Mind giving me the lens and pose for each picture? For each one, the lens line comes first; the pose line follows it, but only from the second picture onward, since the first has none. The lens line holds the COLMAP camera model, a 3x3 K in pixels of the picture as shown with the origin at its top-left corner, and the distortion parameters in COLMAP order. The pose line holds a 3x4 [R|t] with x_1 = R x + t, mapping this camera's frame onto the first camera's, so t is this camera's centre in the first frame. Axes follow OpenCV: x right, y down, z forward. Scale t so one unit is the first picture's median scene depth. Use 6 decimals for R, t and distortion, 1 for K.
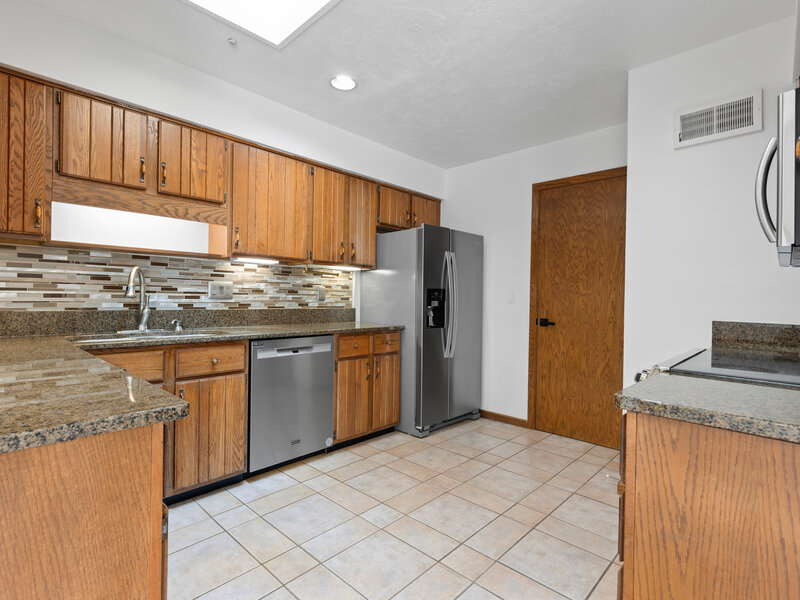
lens RADIAL K [[398.8, 0, 400.0], [0, 398.8, 300.0], [0, 0, 1]] dist [0.003932, 0.000865]
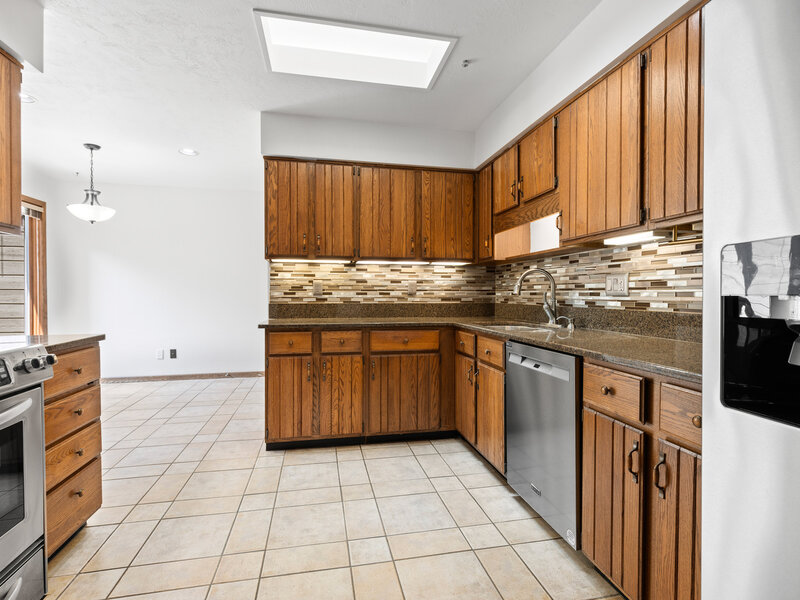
lens RADIAL K [[398.8, 0, 400.0], [0, 398.8, 300.0], [0, 0, 1]] dist [0.003932, 0.000865]
pose [[-0.565912, 0.000272, -0.824465, 0.480898], [-0.009946, 0.999925, 0.007157, 0.004210], [0.824405, 0.012251, -0.565867, 1.198001]]
